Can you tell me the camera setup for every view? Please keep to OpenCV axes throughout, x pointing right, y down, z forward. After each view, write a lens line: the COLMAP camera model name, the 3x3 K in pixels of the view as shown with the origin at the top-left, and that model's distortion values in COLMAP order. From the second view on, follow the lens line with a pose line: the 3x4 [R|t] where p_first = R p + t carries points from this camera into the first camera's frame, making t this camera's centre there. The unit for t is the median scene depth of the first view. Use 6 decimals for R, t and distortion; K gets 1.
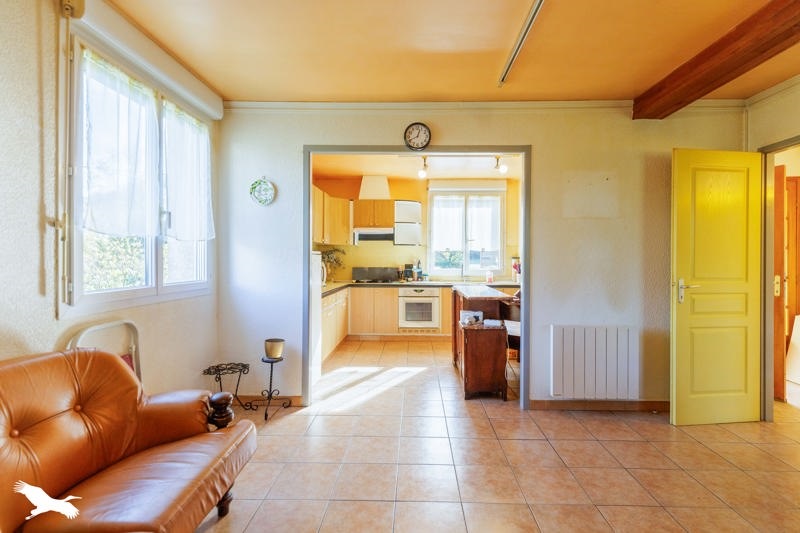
lens RADIAL K [[374.5, 0, 401.8], [0, 374.5, 260.9], [0, 0, 1]] dist [0.000093, -0.000005]
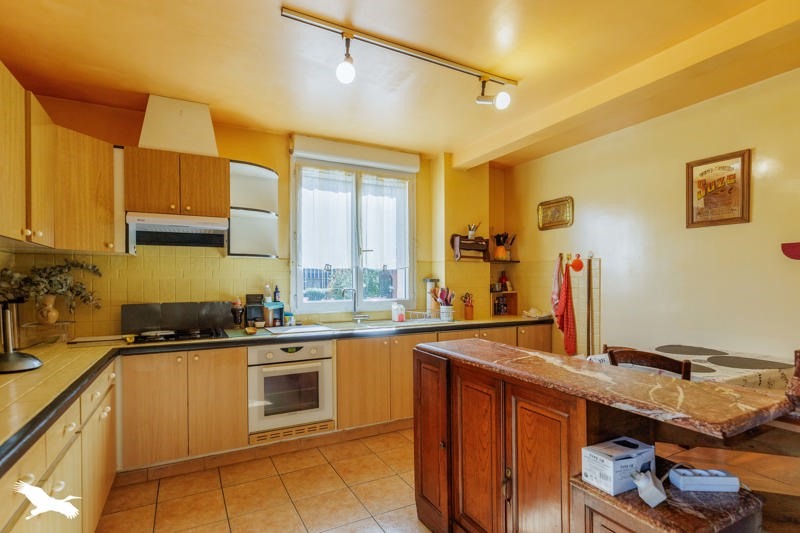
lens RADIAL K [[401.5, 0, 398.5], [0, 401.5, 285.0], [0, 0, 1]] dist [-0.002333, -0.000985]
pose [[0.870476, -0.012348, 0.492055, -0.082982], [0.012133, 0.999920, 0.003629, -0.003779], [-0.492061, 0.002811, 0.870556, 0.445635]]
